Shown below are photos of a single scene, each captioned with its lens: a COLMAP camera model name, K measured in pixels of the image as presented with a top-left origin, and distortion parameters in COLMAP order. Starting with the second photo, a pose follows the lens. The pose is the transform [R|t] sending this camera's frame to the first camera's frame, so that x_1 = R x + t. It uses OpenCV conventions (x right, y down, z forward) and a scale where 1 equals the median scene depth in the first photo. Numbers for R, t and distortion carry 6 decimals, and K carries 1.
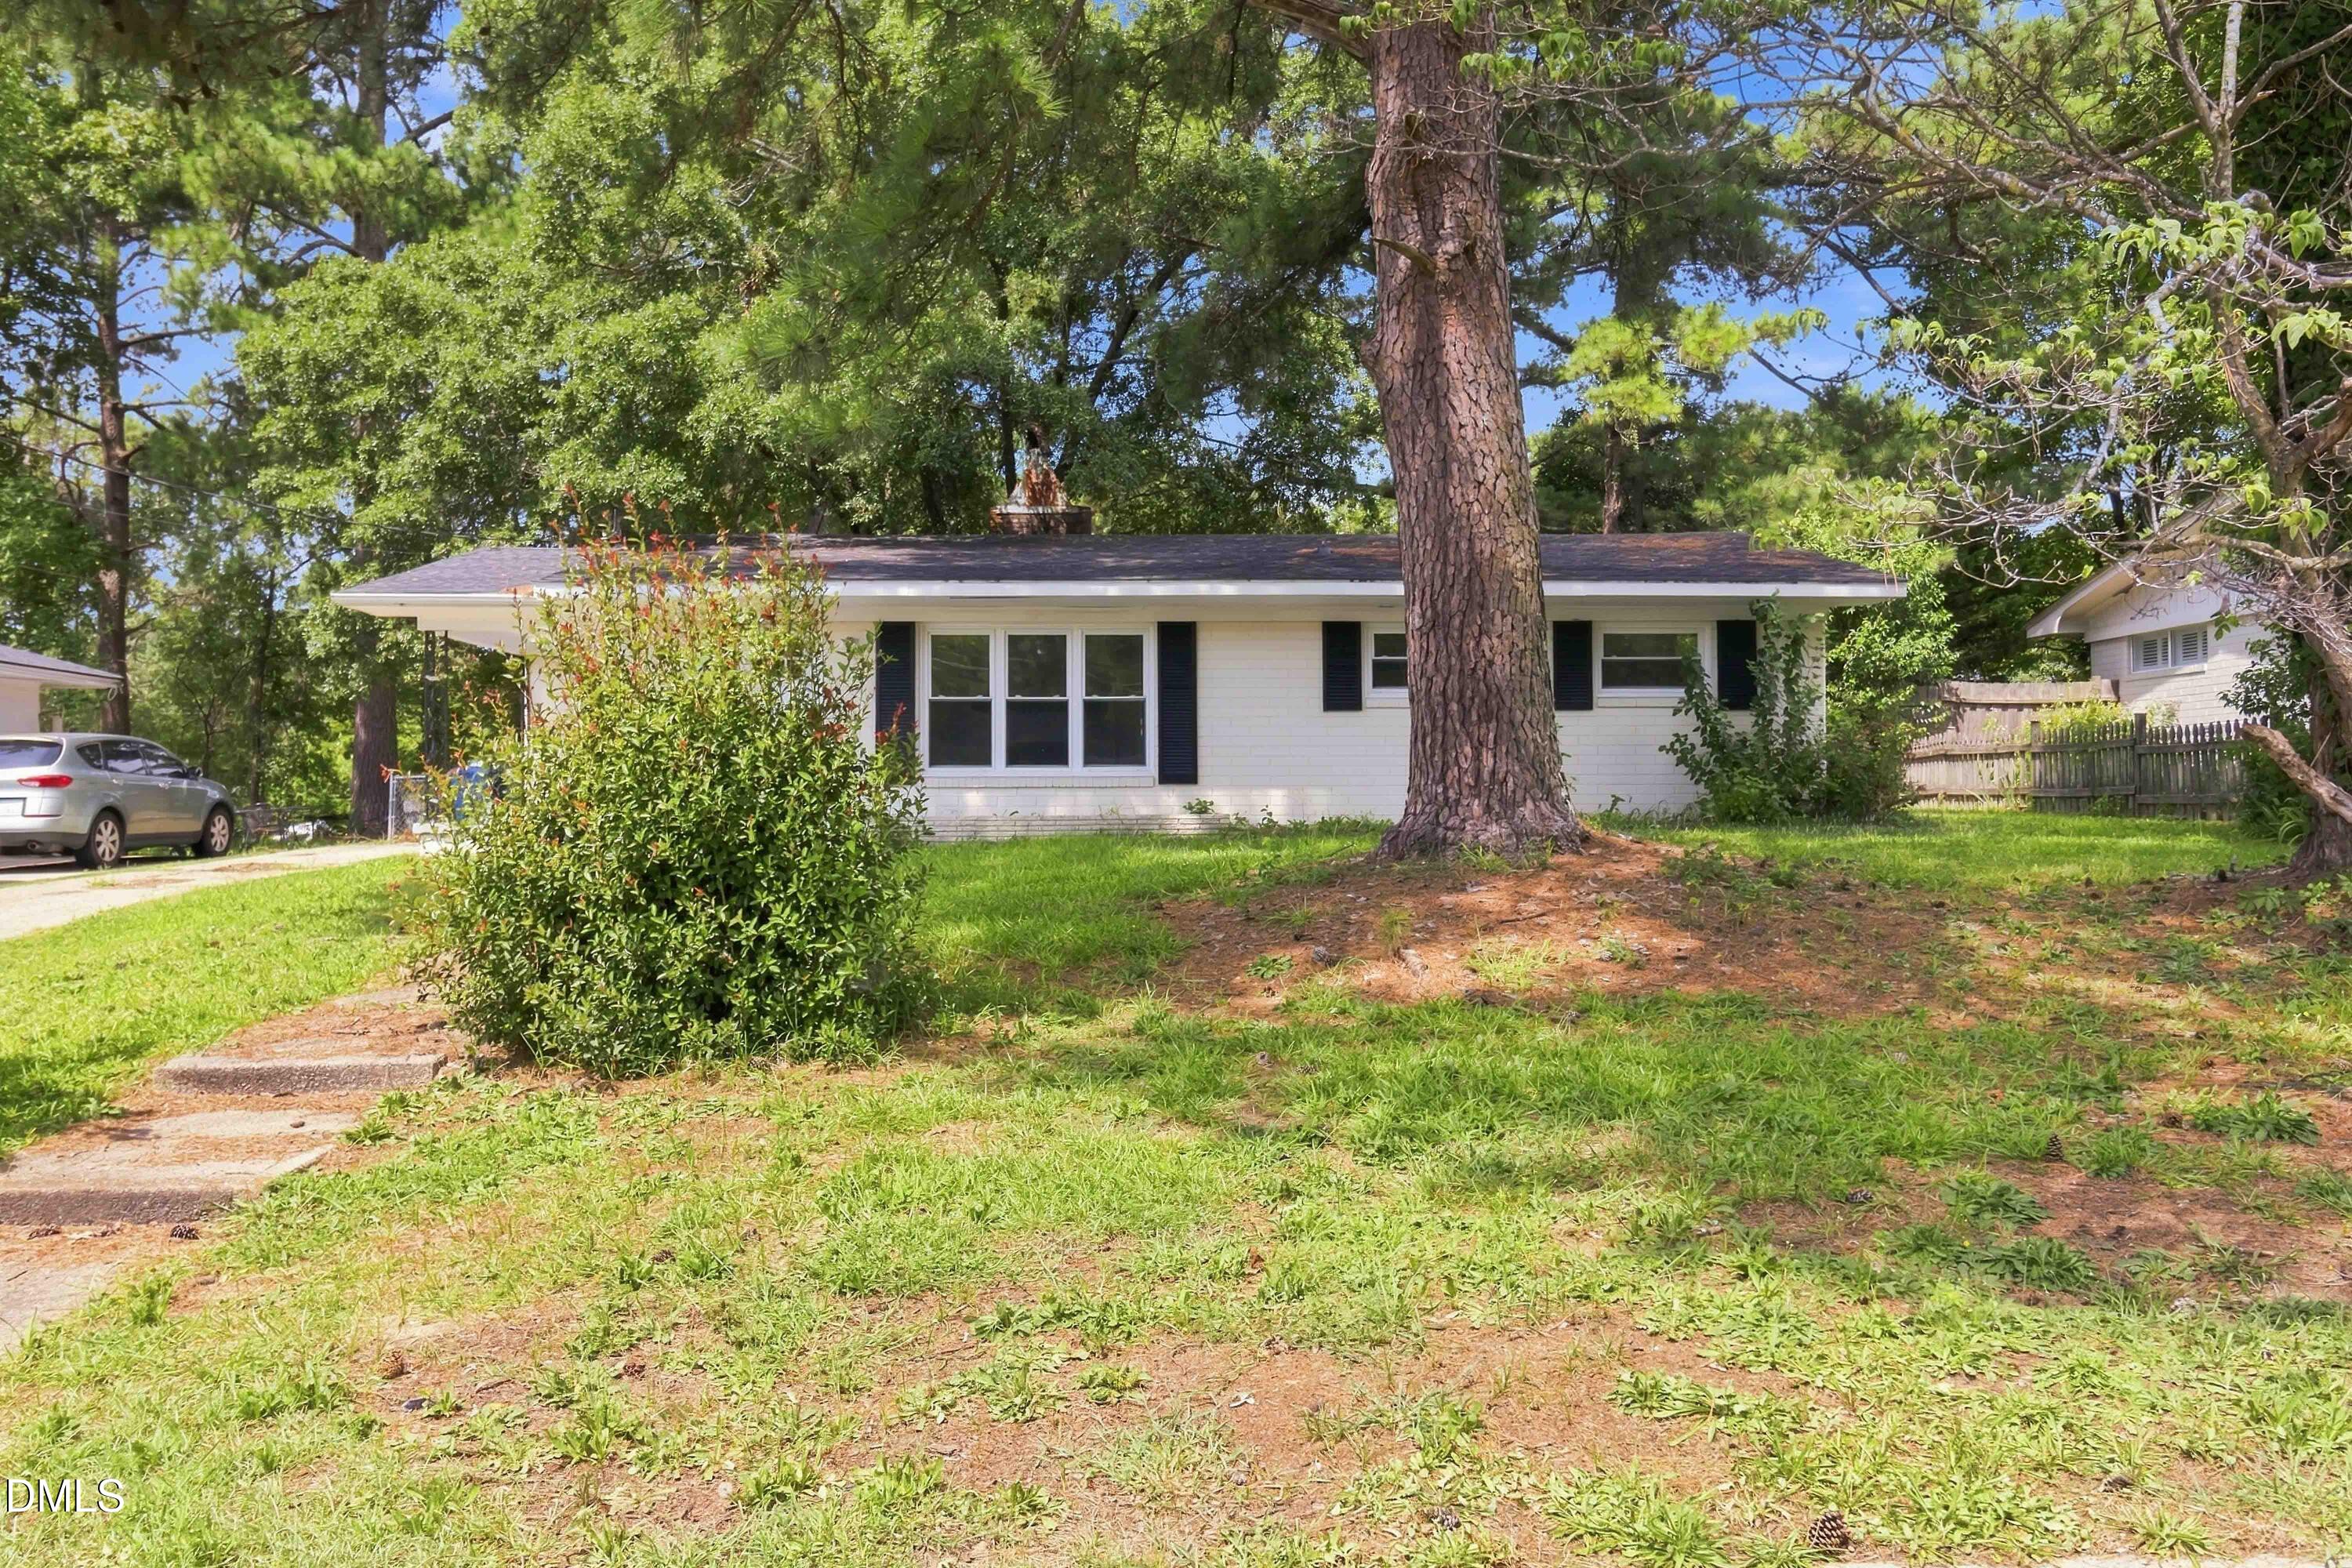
lens RADIAL K [[1826.3, 0, 1176.0], [0, 1826.3, 784.0], [0, 0, 1]] dist [-0.003918, 0.000025]
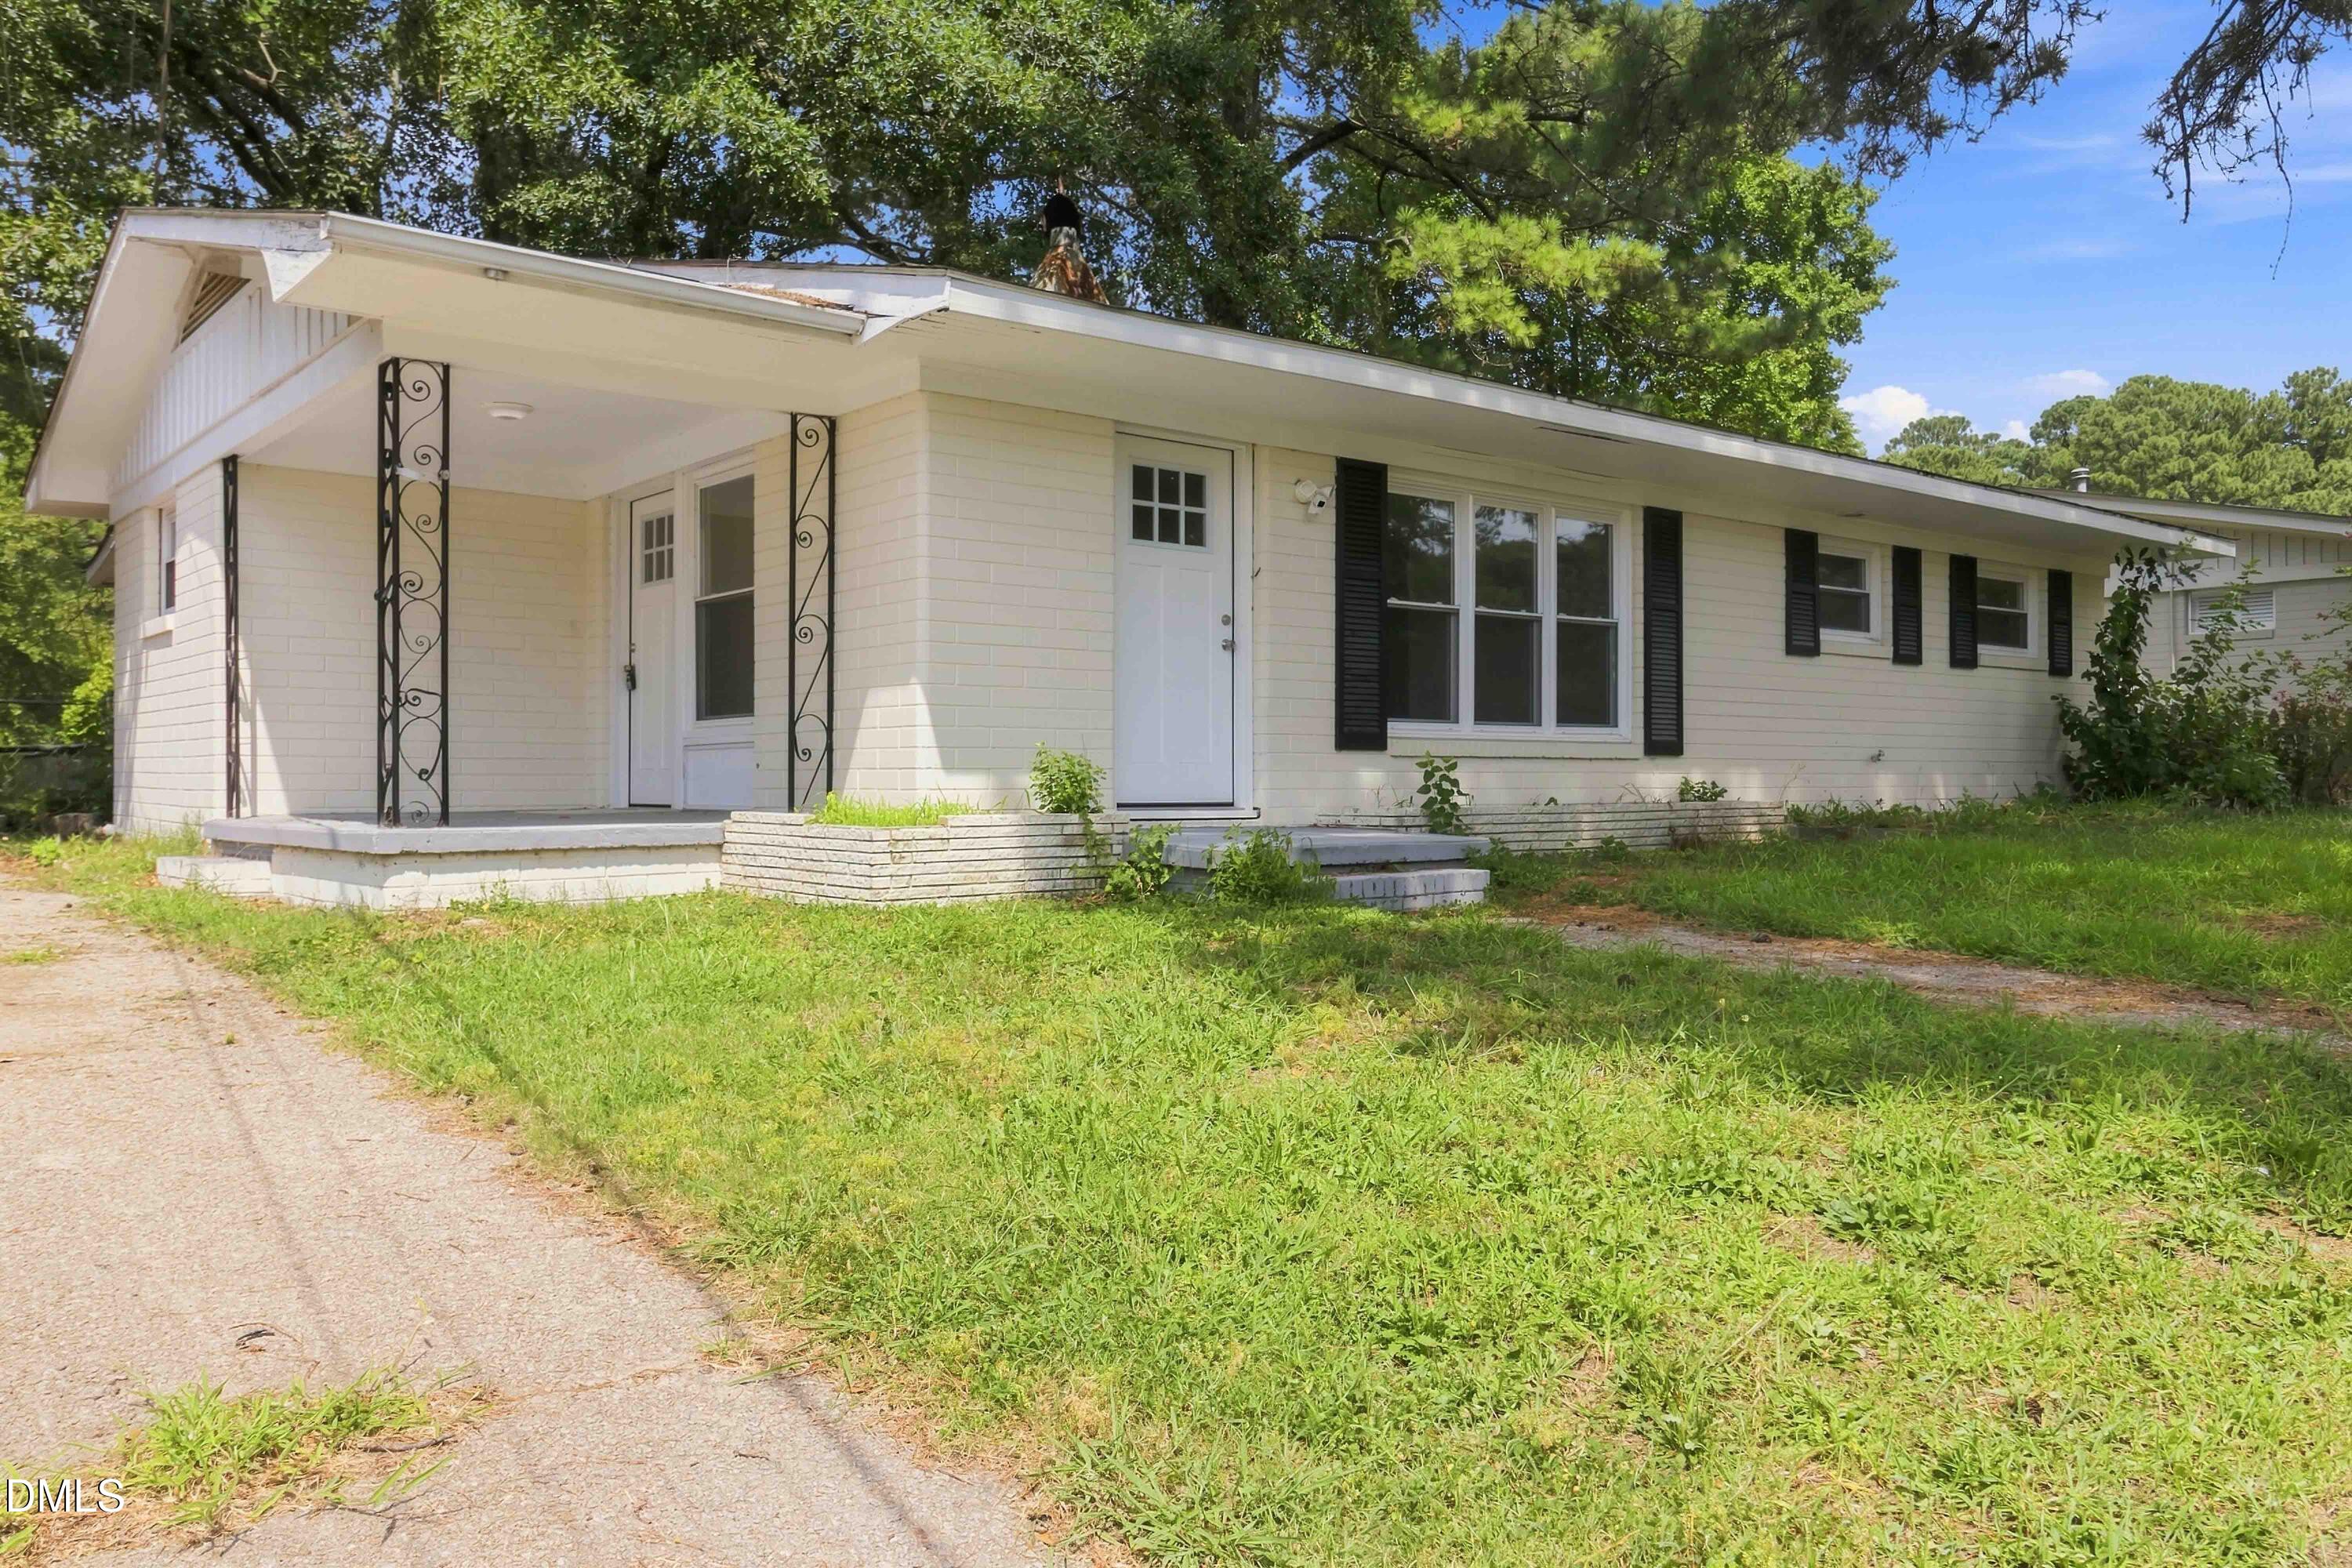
lens RADIAL K [[1826.3, 0, 1176.0], [0, 1826.3, 784.0], [0, 0, 1]] dist [-0.003918, 0.000025]
pose [[0.813860, 0.009089, 0.580989, -0.525216], [-0.031020, 0.999131, 0.027823, -0.002814], [-0.580232, -0.040666, 0.813435, 0.563019]]
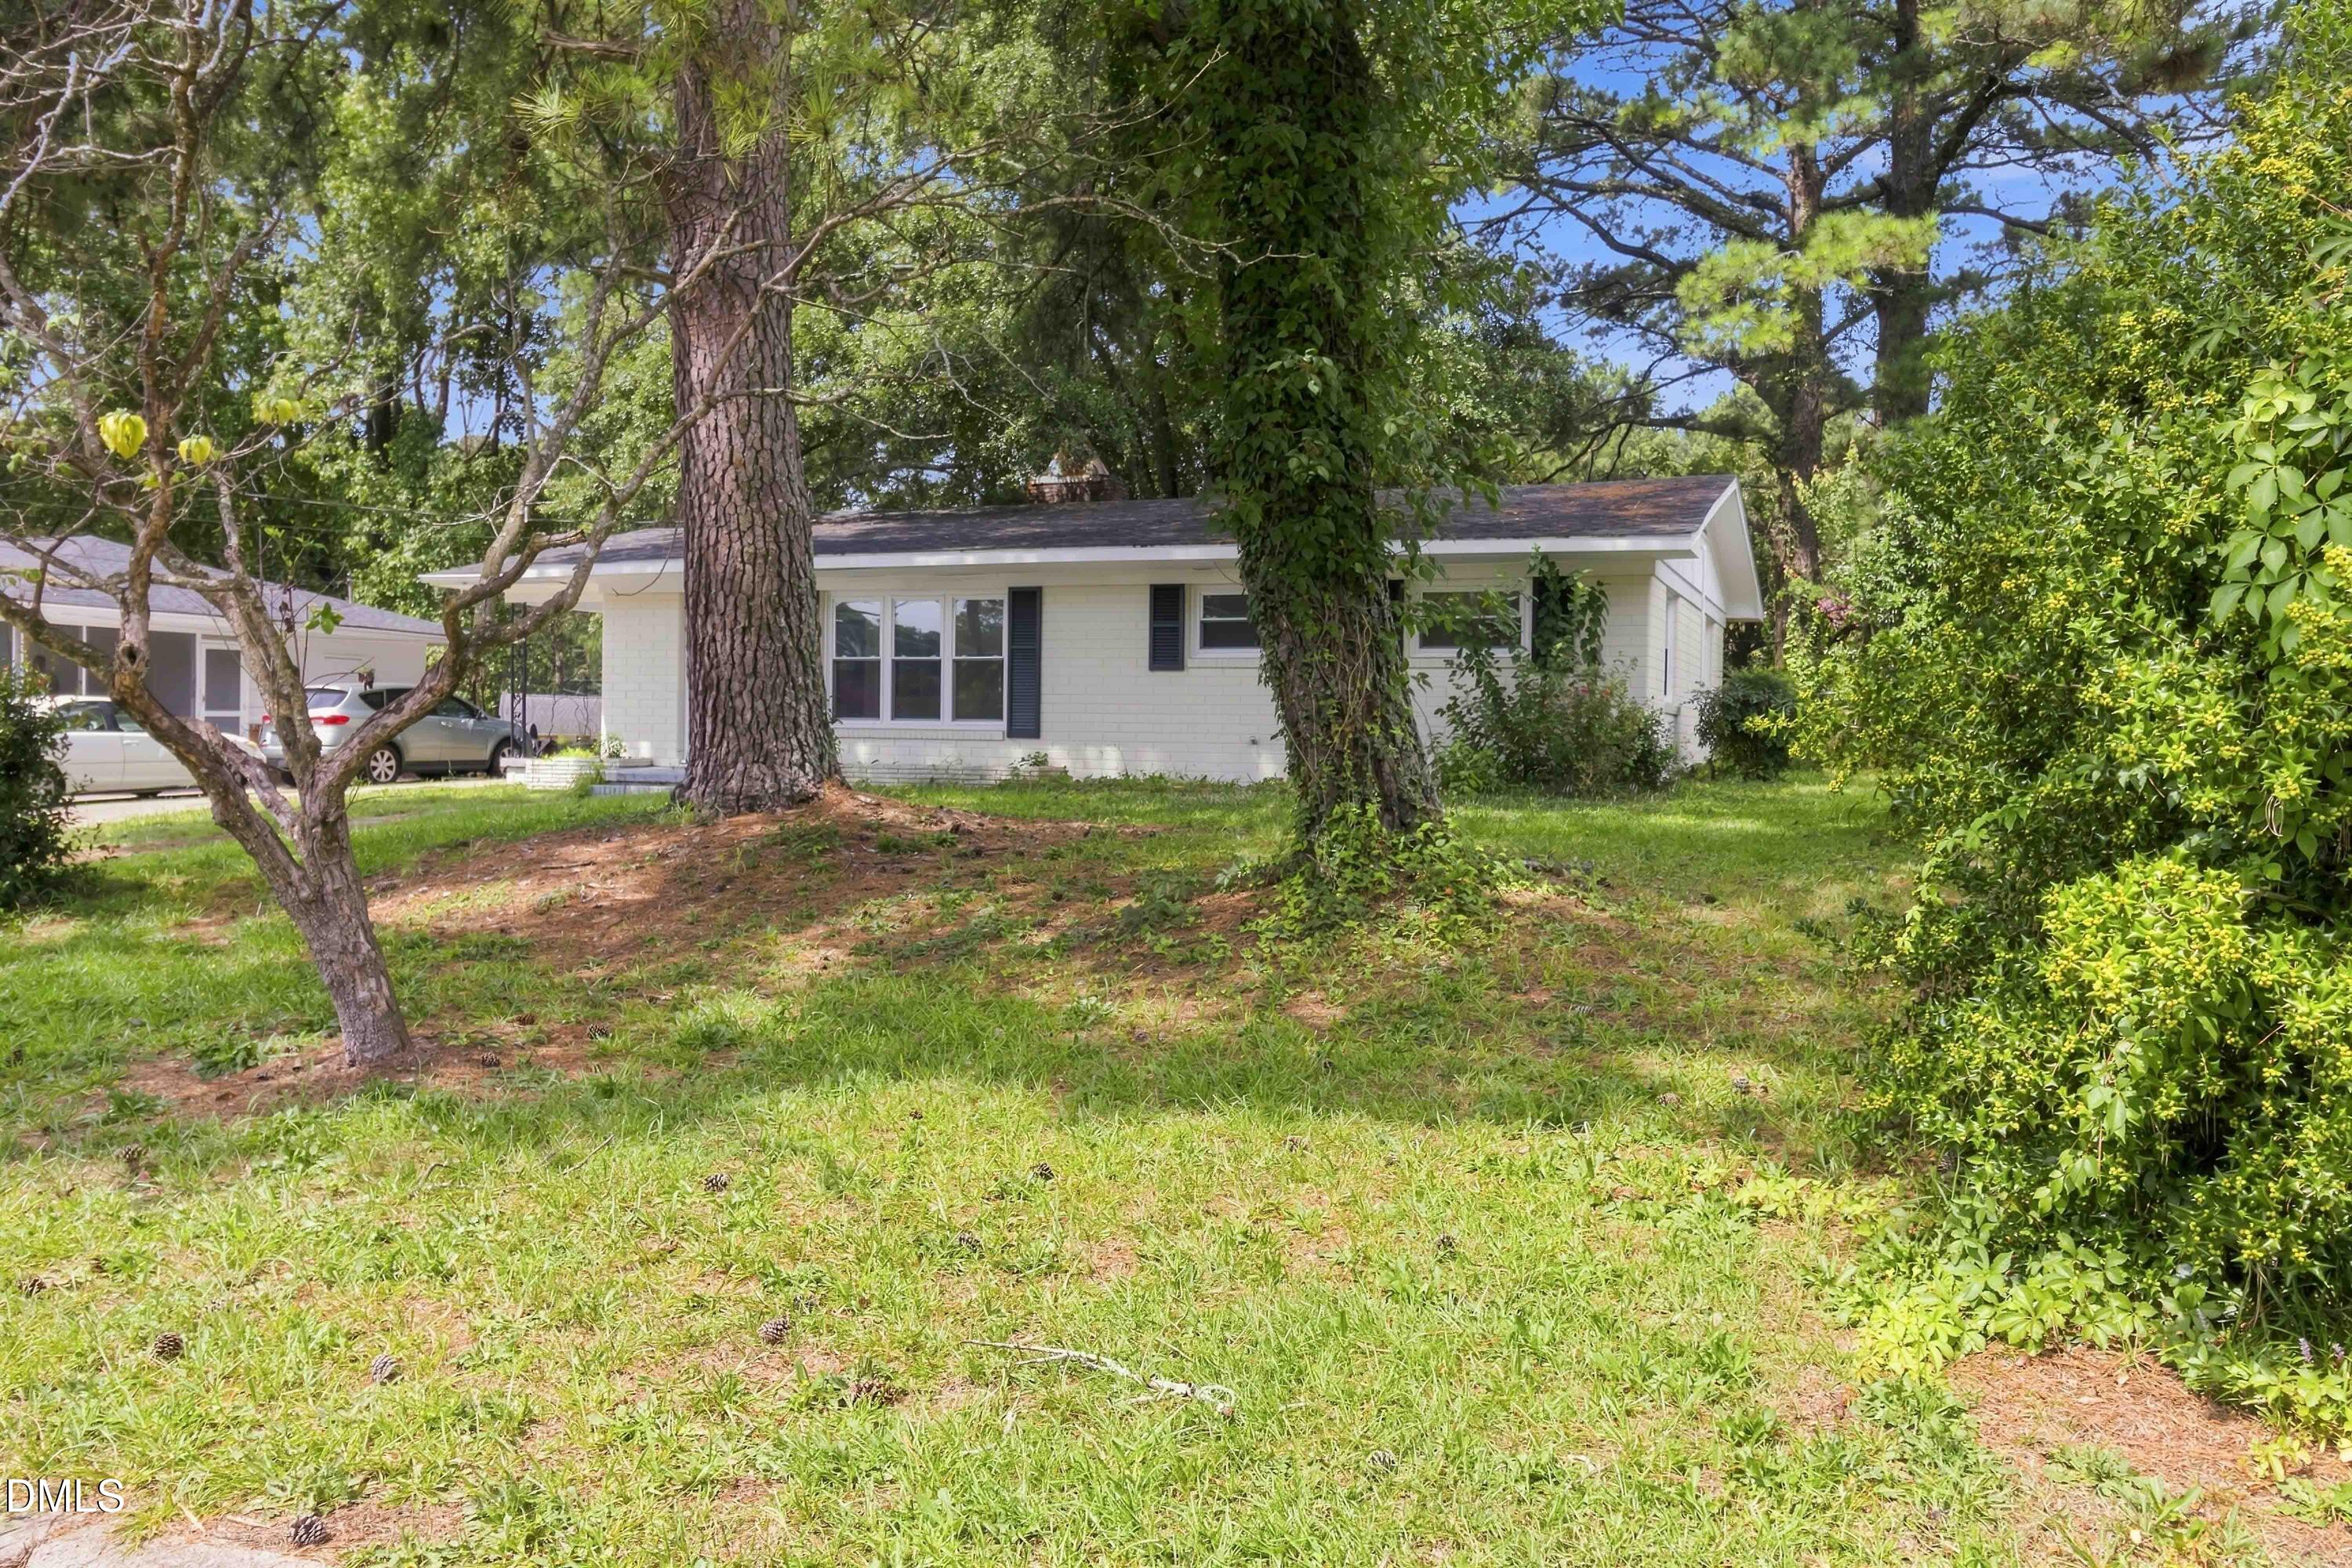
lens RADIAL K [[1826.3, 0, 1176.0], [0, 1826.3, 784.0], [0, 0, 1]] dist [-0.003918, 0.000025]
pose [[0.899954, 0.030081, -0.434946, 0.549905], [-0.015948, 0.999221, 0.036108, -0.013351], [0.435693, -0.025559, 0.899732, 0.069362]]
